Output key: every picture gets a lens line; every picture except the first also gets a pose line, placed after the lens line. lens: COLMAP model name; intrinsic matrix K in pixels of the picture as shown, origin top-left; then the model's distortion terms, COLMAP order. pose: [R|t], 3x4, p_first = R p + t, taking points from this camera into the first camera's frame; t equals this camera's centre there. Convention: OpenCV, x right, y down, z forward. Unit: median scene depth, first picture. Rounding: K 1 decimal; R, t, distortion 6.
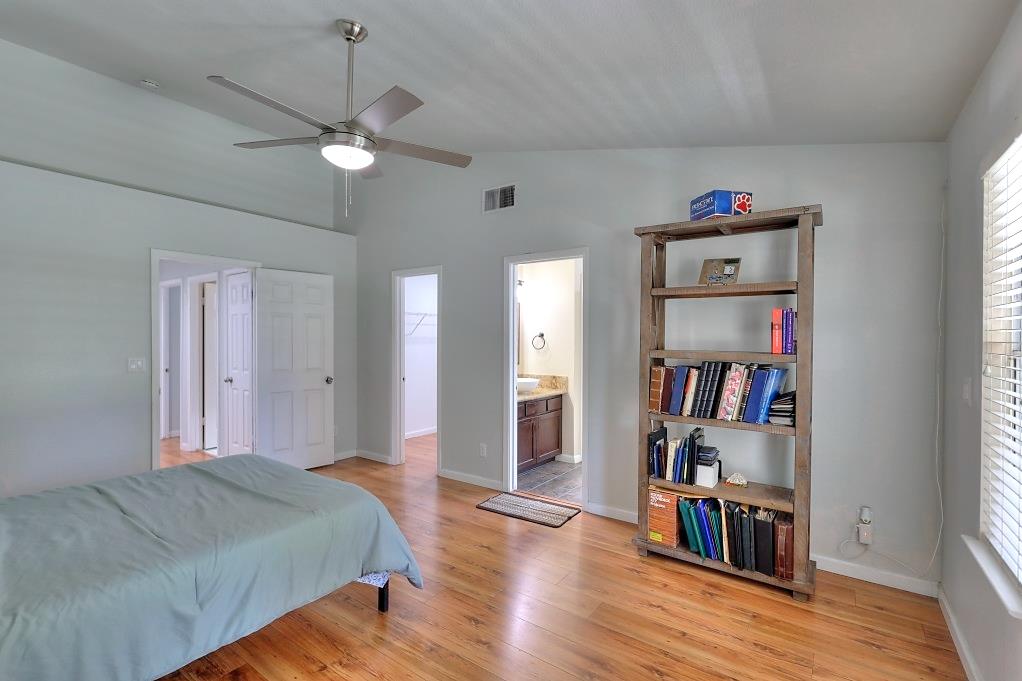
lens RADIAL K [[457.8, 0, 511.0], [0, 457.8, 340.5], [0, 0, 1]] dist [0.001219, 0.000246]
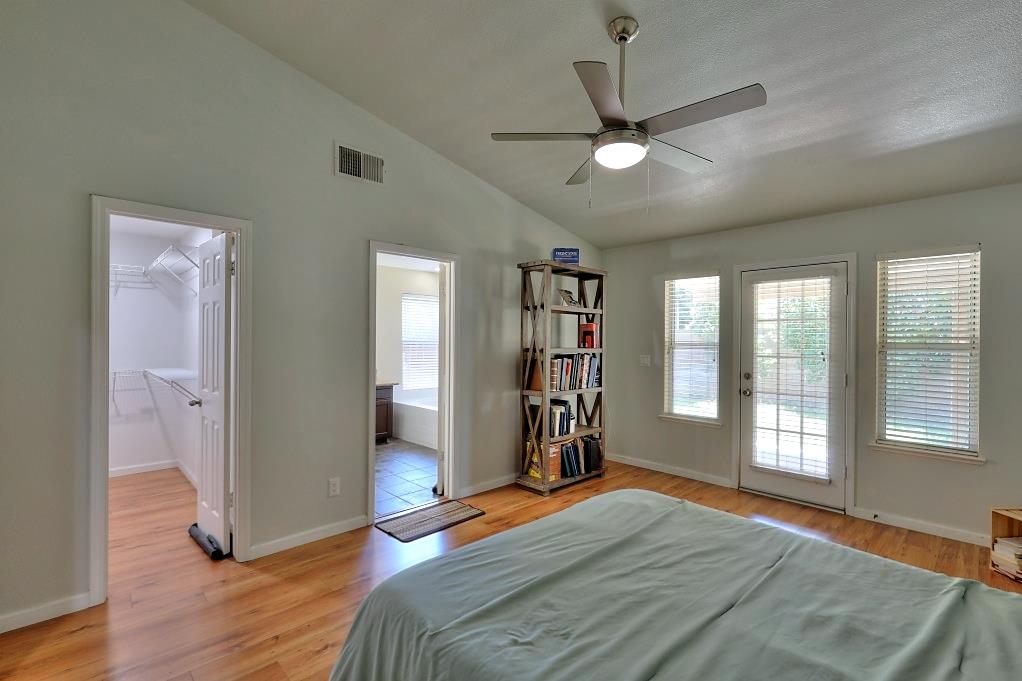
lens RADIAL K [[457.8, 0, 511.0], [0, 457.8, 340.5], [0, 0, 1]] dist [0.001219, 0.000246]
pose [[0.194266, -0.003216, 0.980944, -1.010874], [-0.000457, 0.999994, 0.003369, -0.006358], [-0.980949, -0.001103, 0.194263, 0.770515]]
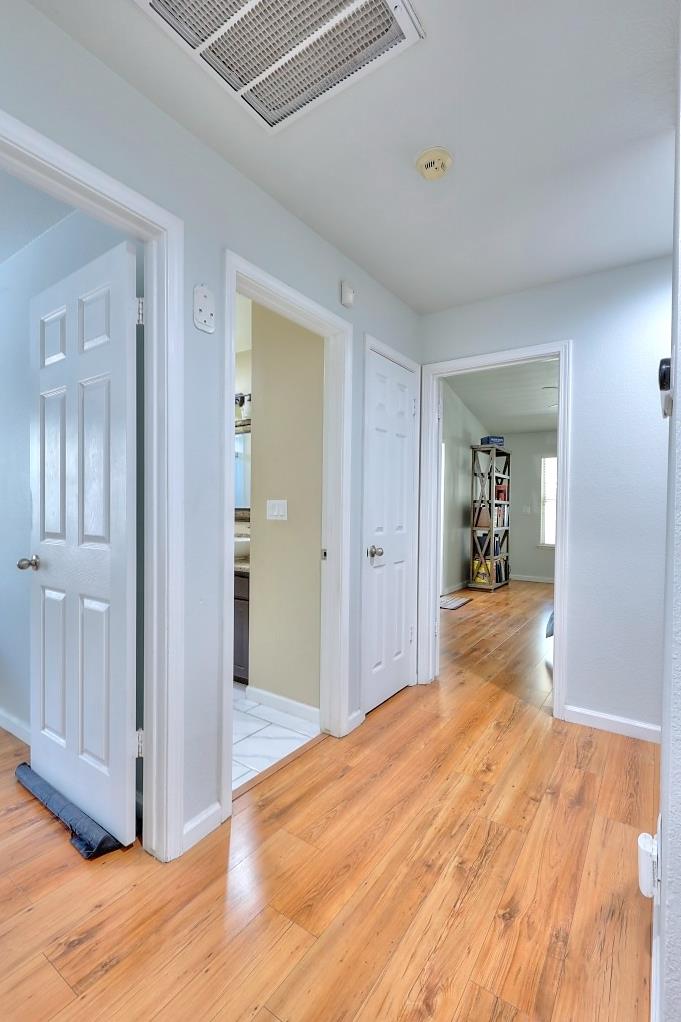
lens RADIAL K [[457.8, 0, 340.5], [0, 457.8, 511.0], [0, 0, 1]] dist [0.001219, 0.000246]
pose [[-0.000935, -0.010829, 0.999941, -1.776509], [0.006080, 0.999923, 0.010834, 0.042795], [-0.999981, 0.006090, -0.000869, 1.598848]]
